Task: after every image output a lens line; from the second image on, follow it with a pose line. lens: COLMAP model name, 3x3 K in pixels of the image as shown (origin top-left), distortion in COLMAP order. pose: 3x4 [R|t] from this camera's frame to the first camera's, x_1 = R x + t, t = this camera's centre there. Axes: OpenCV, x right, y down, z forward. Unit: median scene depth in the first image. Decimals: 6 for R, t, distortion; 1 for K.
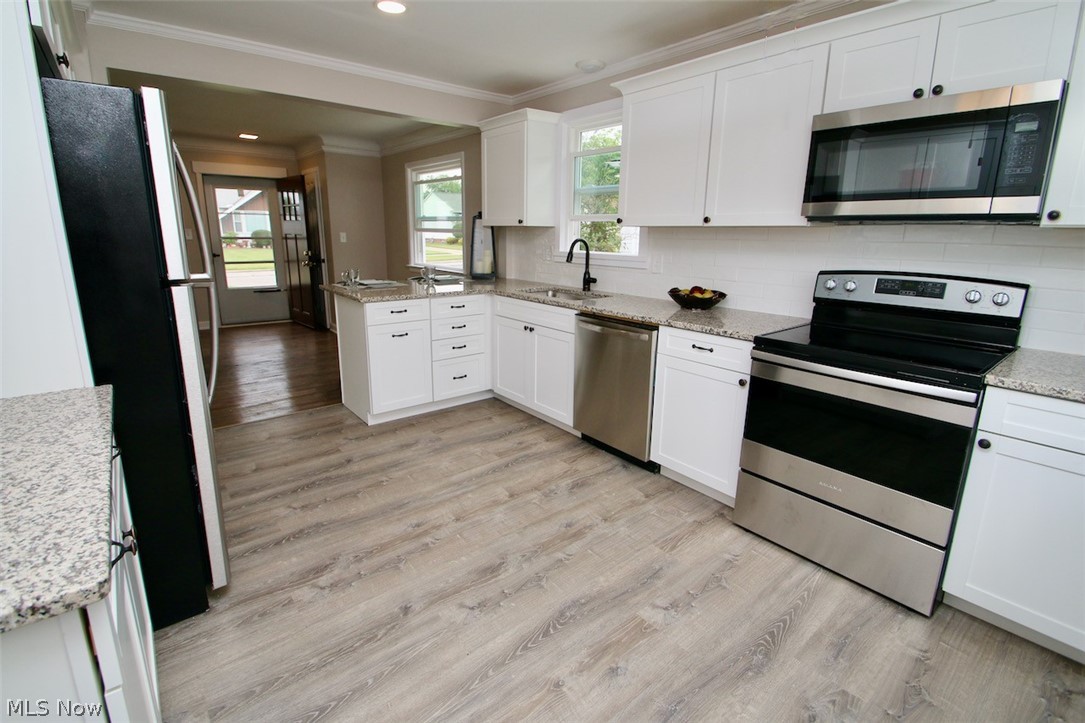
lens RADIAL K [[504.0, 0, 543.5], [0, 504.0, 345.5], [0, 0, 1]] dist [0.002471, -0.000007]
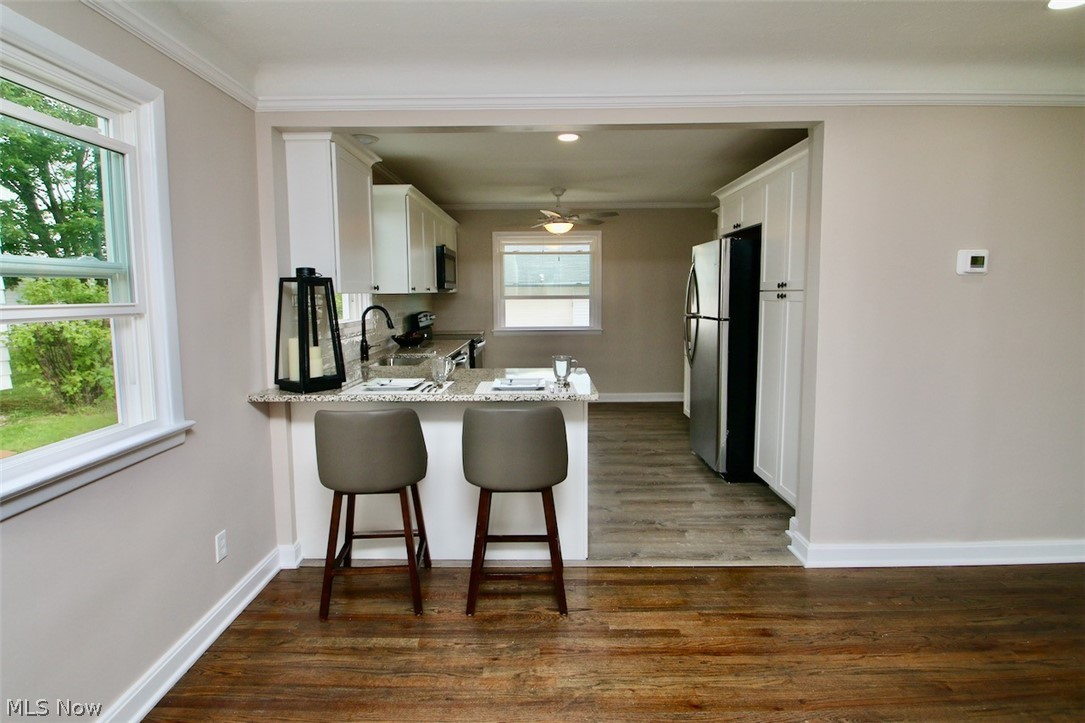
lens RADIAL K [[564.1, 0, 533.7], [0, 564.1, 346.9], [0, 0, 1]] dist [-0.000966, -0.017964]
pose [[-0.765216, -0.068597, 0.640109, -0.934569], [0.139569, 0.952982, 0.268973, -0.417959], [-0.628463, 0.295162, -0.719663, 1.749179]]
